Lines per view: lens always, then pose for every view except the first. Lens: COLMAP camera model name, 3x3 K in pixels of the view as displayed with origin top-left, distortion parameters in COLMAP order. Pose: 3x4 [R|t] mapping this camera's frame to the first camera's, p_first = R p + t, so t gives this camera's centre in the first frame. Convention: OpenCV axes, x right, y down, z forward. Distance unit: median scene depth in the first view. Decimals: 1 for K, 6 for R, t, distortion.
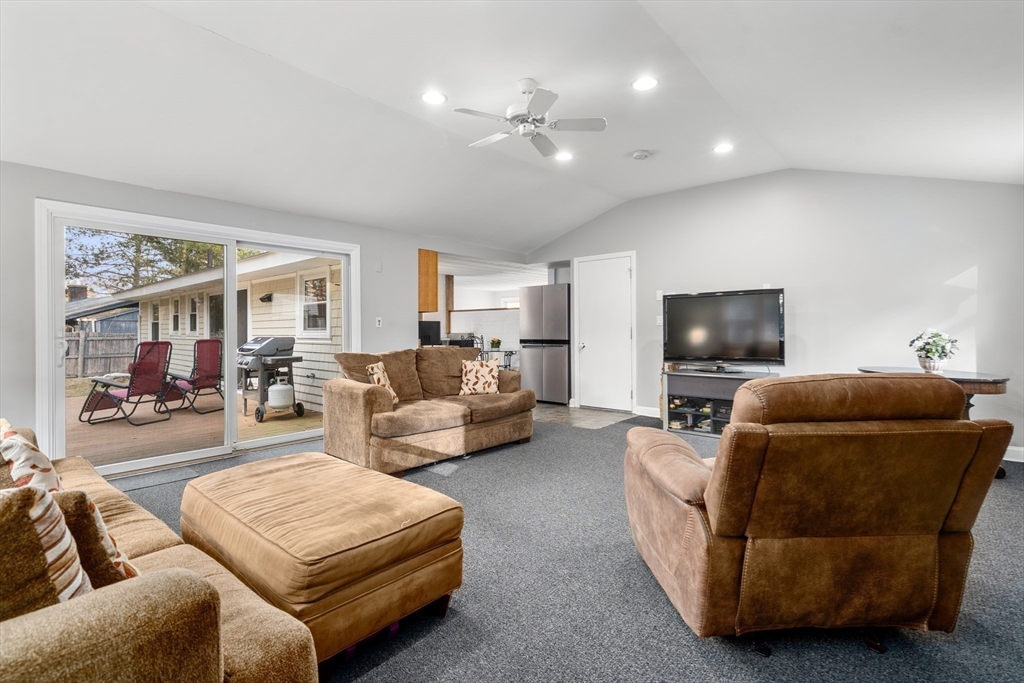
lens RADIAL K [[483.1, 0, 515.0], [0, 483.1, 322.5], [0, 0, 1]] dist [0.000411, 0.000330]
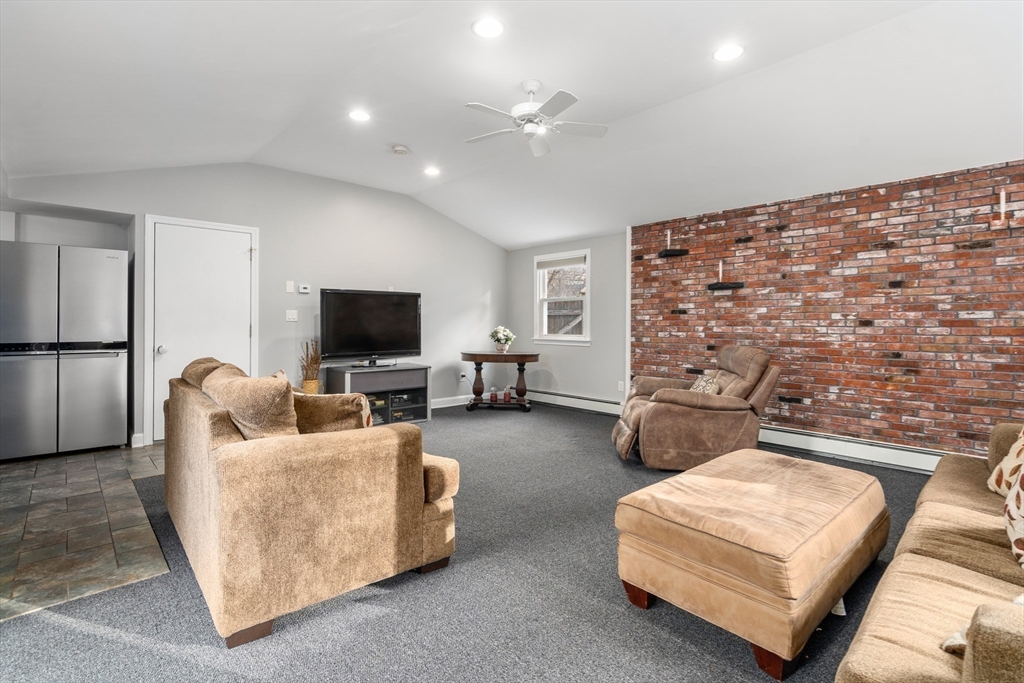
lens RADIAL K [[483.1, 0, 515.0], [0, 483.1, 322.5], [0, 0, 1]] dist [0.000411, 0.000330]
pose [[0.110828, 0.012273, 0.993764, -0.574082], [-0.019014, 0.999767, -0.010227, 0.010692], [-0.993658, -0.017762, 0.111035, 0.549053]]
